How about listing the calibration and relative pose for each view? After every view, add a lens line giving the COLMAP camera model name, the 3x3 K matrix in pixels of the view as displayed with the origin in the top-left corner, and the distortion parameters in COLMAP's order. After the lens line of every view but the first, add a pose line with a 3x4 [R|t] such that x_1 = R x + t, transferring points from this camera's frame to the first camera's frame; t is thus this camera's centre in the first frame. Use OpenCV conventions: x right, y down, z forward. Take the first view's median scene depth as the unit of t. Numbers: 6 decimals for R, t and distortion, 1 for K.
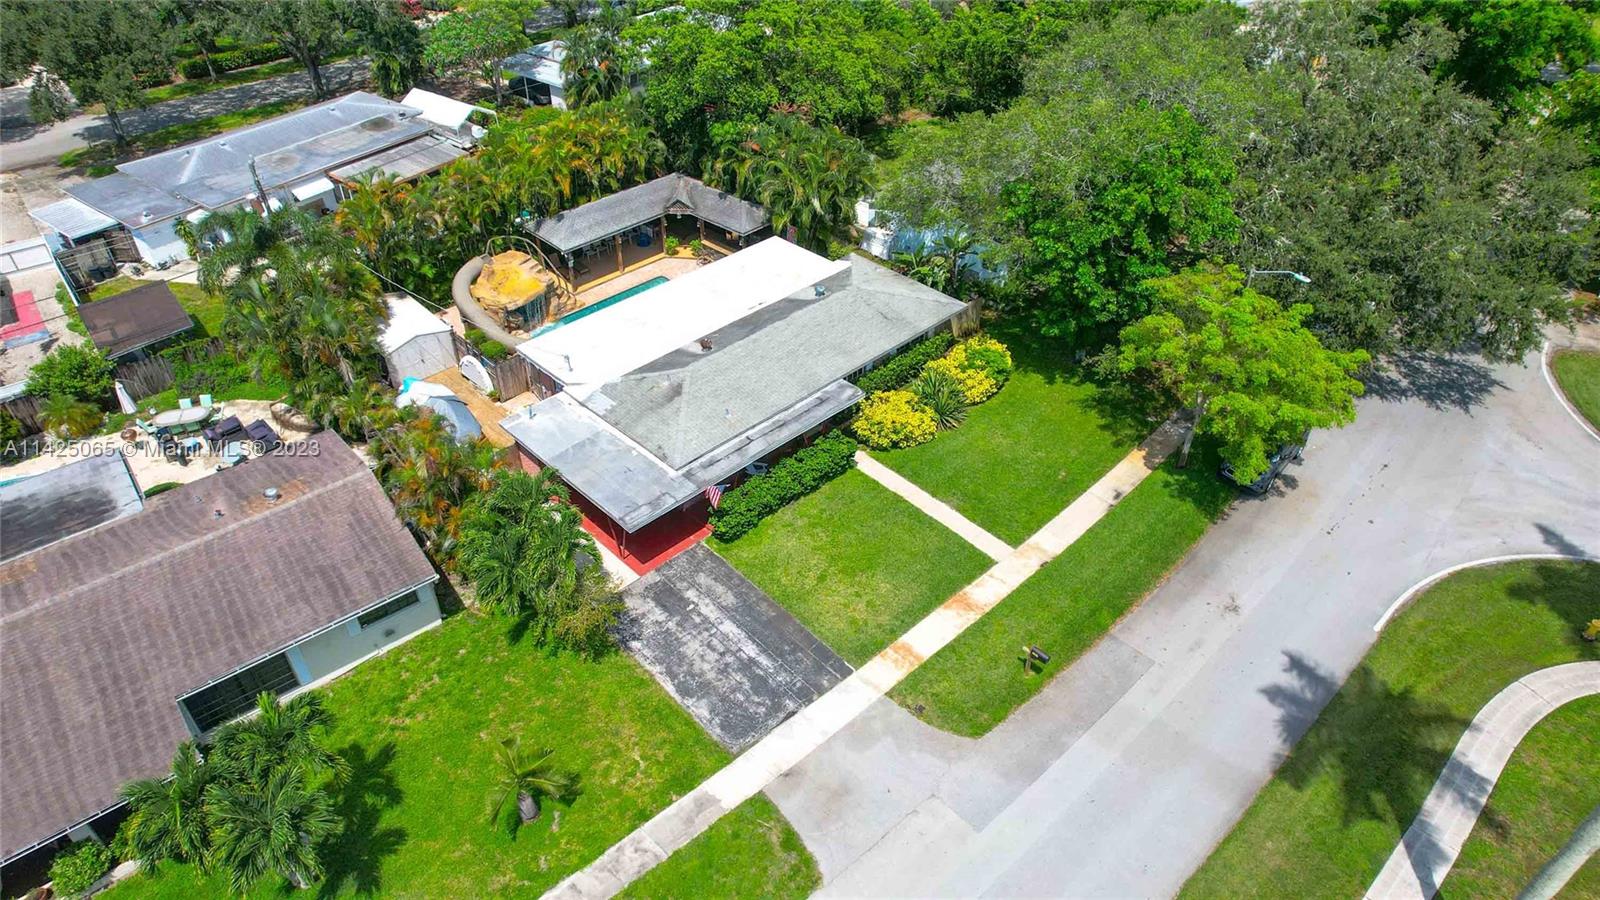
lens RADIAL K [[1021.4, 0, 800.0], [0, 1021.4, 450.0], [0, 0, 1]] dist [-0.073773, 0.066430]
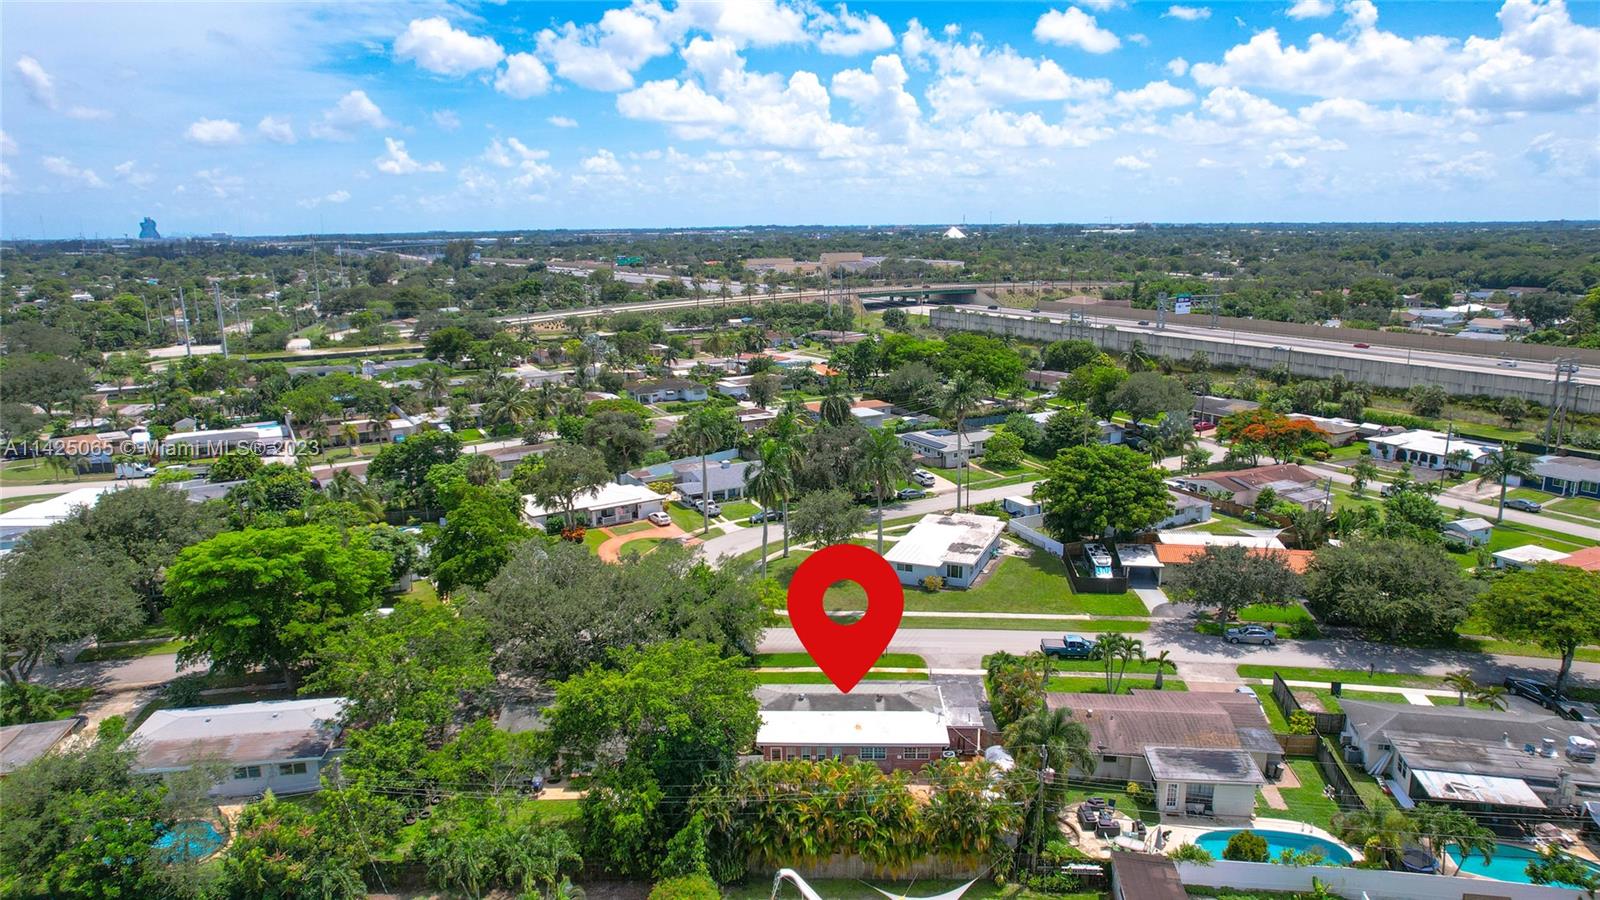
lens RADIAL K [[1021.4, 0, 800.0], [0, 1021.4, 450.0], [0, 0, 1]] dist [-0.073773, 0.066430]
pose [[-0.680310, -0.138549, 0.719710, -1.646913], [0.463547, 0.679288, 0.568939, -1.995035], [-0.567716, 0.720675, -0.397903, 1.843231]]
